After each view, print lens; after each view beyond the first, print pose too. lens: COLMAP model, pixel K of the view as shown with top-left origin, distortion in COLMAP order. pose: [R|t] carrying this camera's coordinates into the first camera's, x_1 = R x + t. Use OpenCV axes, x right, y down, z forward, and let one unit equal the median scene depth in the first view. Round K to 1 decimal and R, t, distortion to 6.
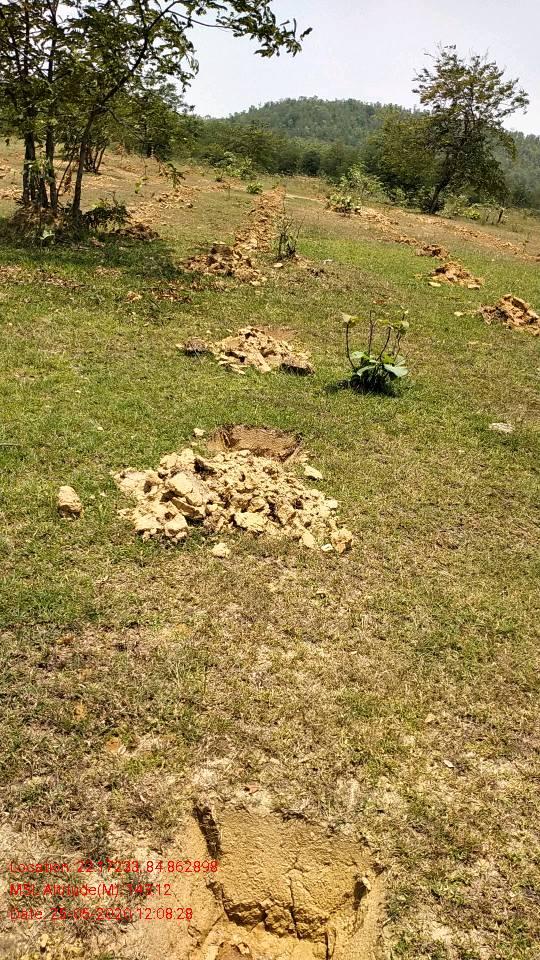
lens RADIAL K [[809.0, 0, 274.0], [0, 809.0, 482.5], [0, 0, 1]] dist [0.004320, -0.004499]
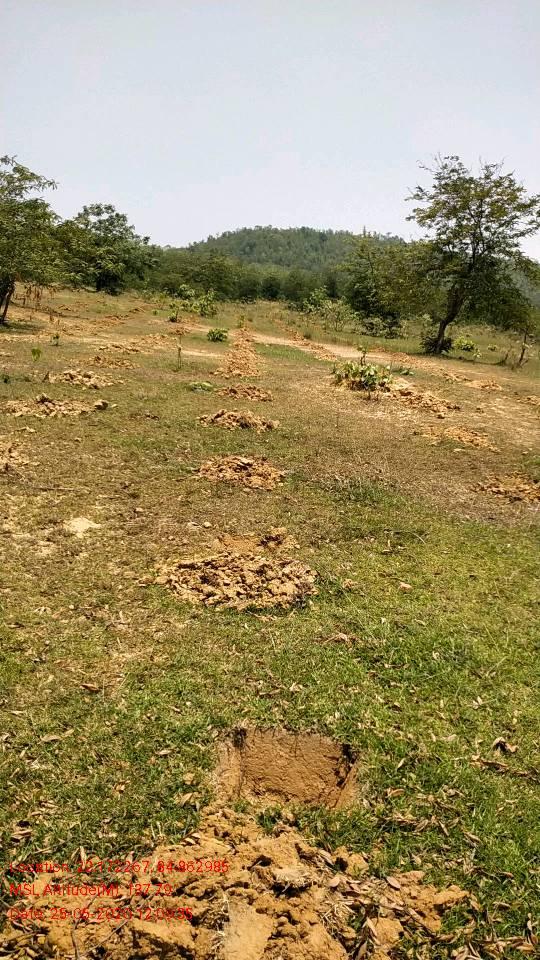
lens RADIAL K [[809.0, 0, 267.0], [0, 809.0, 480.2], [0, 0, 1]] dist [0.004320, -0.004499]
pose [[0.998732, -0.037819, 0.033236, -0.006113], [0.042119, 0.989259, -0.139975, -0.097668], [-0.027585, 0.141197, 0.989597, 0.214954]]
